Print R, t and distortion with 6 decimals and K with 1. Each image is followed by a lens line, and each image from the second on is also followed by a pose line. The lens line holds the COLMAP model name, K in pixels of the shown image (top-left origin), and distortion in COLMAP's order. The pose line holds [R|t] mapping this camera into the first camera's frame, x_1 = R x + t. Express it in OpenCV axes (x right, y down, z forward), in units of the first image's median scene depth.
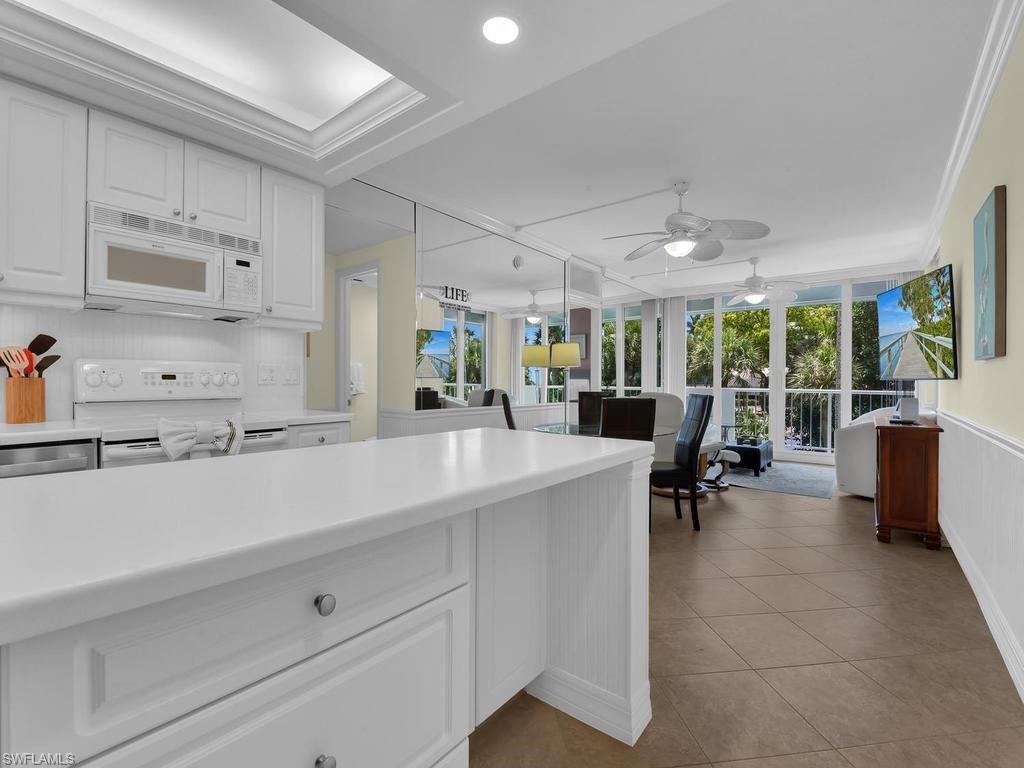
lens RADIAL K [[472.0, 0, 495.7], [0, 472.0, 382.6], [0, 0, 1]] dist [-0.010284, -0.005264]
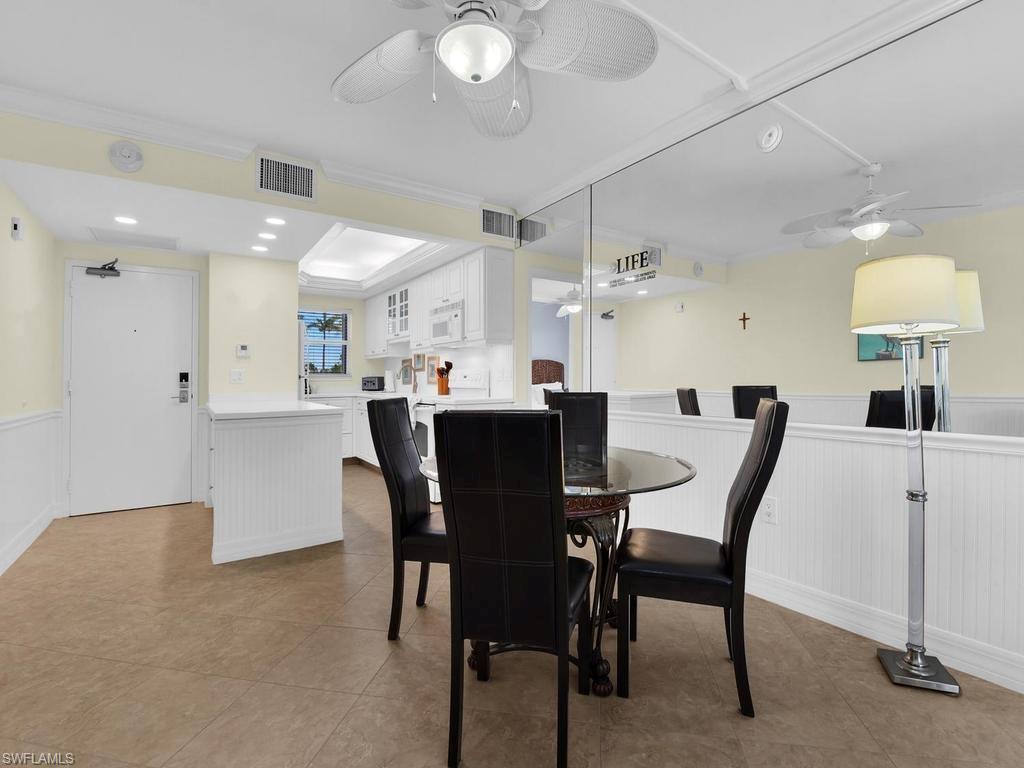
lens RADIAL K [[472.0, 0, 511.5], [0, 472.0, 364.7], [0, 0, 1]] dist [-0.010284, -0.005264]
pose [[-0.282039, -0.031215, -0.958895, 0.558646], [0.005628, 0.999400, -0.034189, 0.002235], [0.959387, -0.015039, -0.281694, 0.820007]]
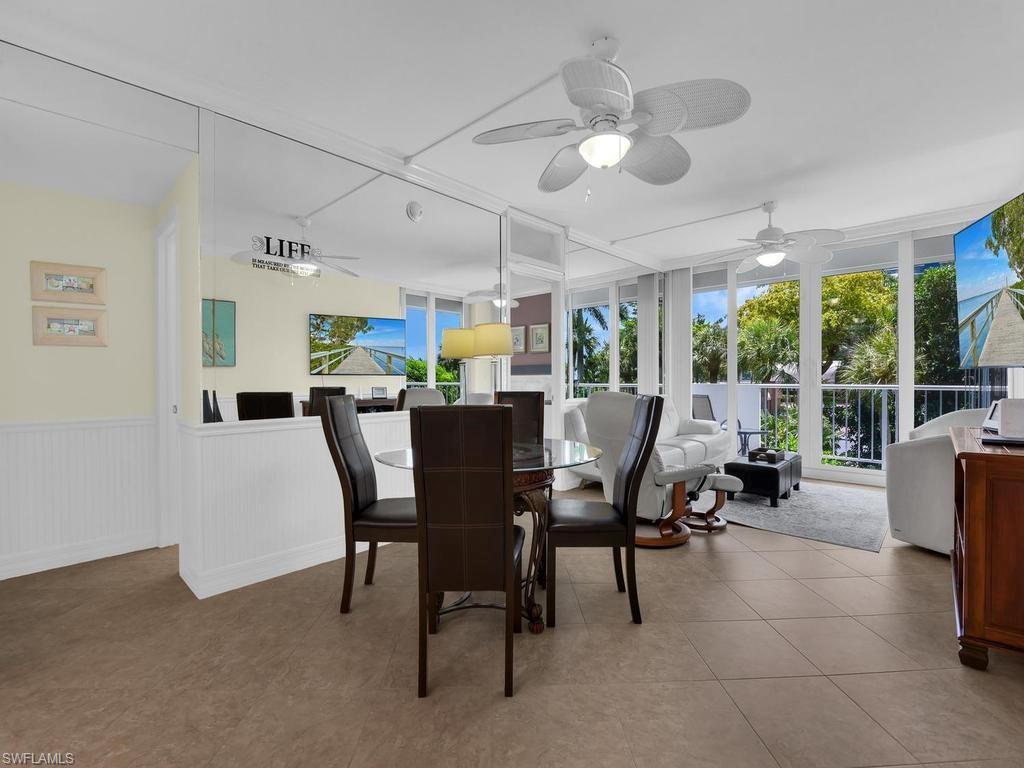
lens RADIAL K [[472.0, 0, 502.0], [0, 472.0, 383.5], [0, 0, 1]] dist [-0.010284, -0.005264]
pose [[0.997052, -0.010427, -0.076020, 0.216344], [0.010857, 0.999927, 0.005239, 0.003455], [0.075960, -0.006049, 0.997093, 0.279222]]
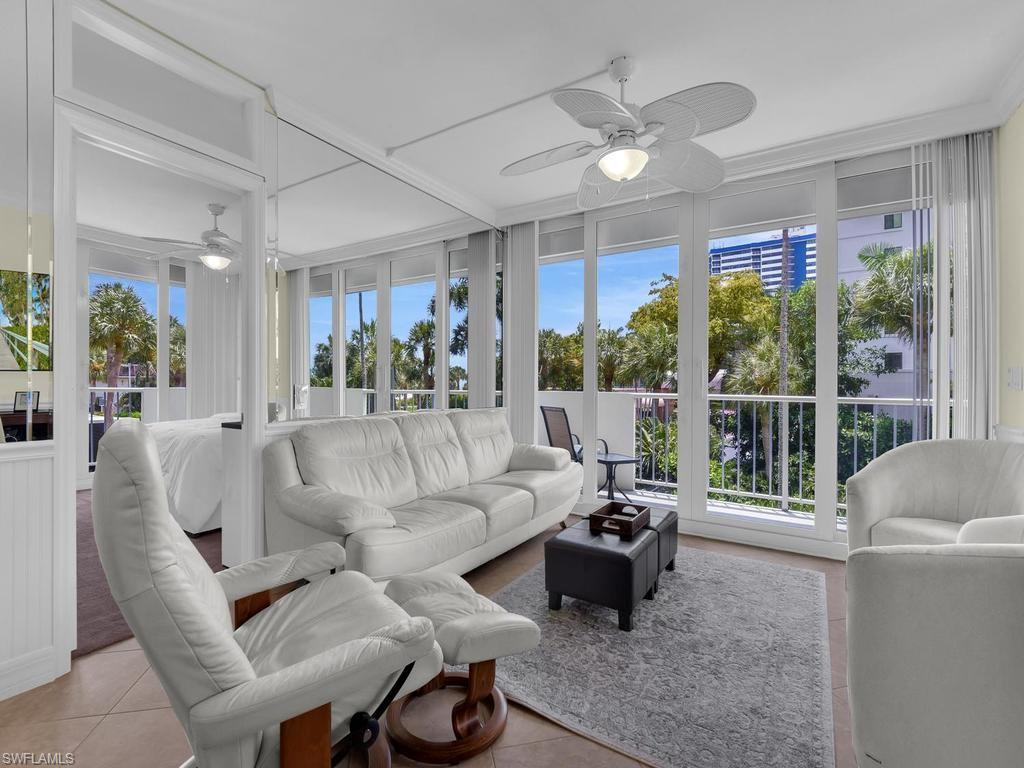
lens RADIAL K [[472.0, 0, 507.3], [0, 472.0, 383.0], [0, 0, 1]] dist [-0.010284, -0.005264]
pose [[0.993056, 0.001334, 0.117632, 0.458069], [-0.000660, 0.999983, -0.005766, 0.005717], [-0.117638, 0.005649, 0.993040, 0.700363]]
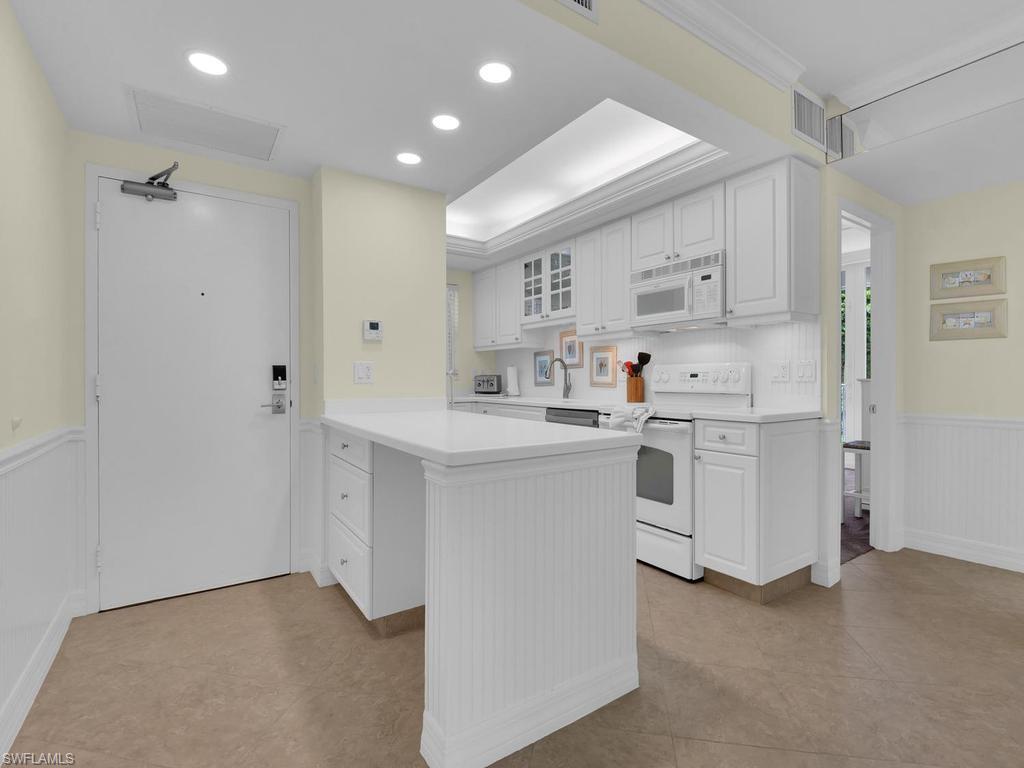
lens RADIAL K [[472.0, 0, 513.1], [0, 472.0, 380.2], [0, 0, 1]] dist [-0.010284, -0.005264]
pose [[-0.291228, -0.001835, -0.956652, 0.338418], [-0.000161, 0.999998, -0.001869, 0.001630], [0.956654, -0.000390, -0.291228, 0.417113]]
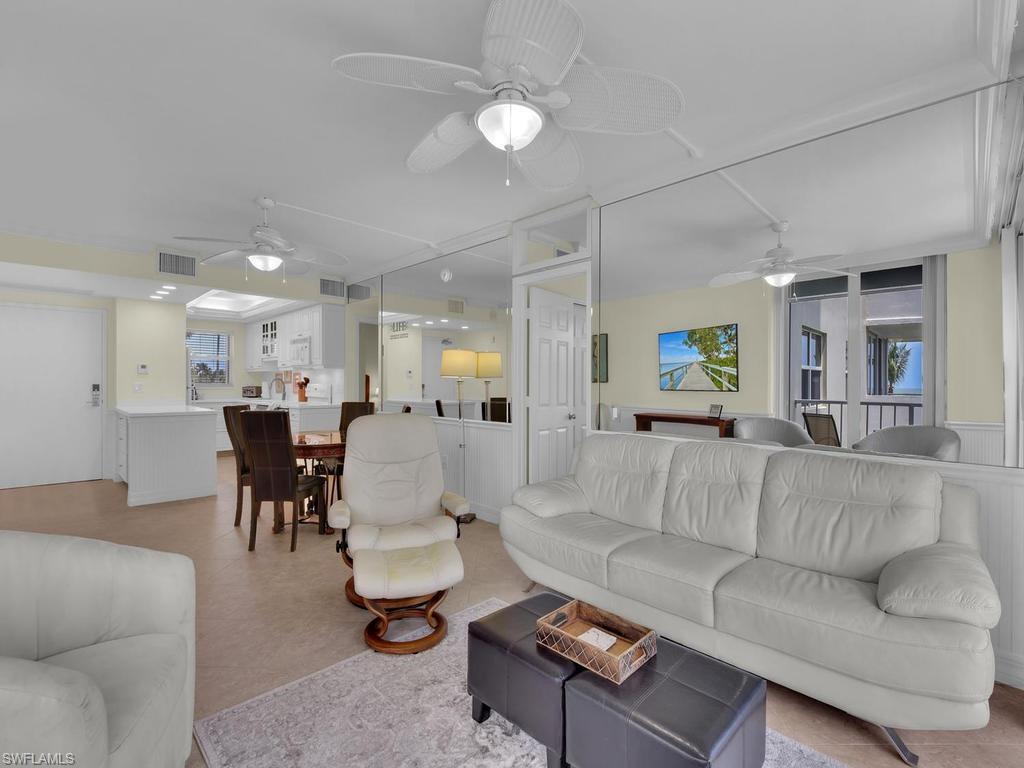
lens RADIAL K [[472.0, 0, 506.3], [0, 472.0, 387.3], [0, 0, 1]] dist [-0.010284, -0.005264]
pose [[-0.114898, 0.001732, -0.993376, 0.944000], [-0.009426, 0.999952, 0.002834, -0.020819], [0.993333, 0.009689, -0.114876, 1.156956]]
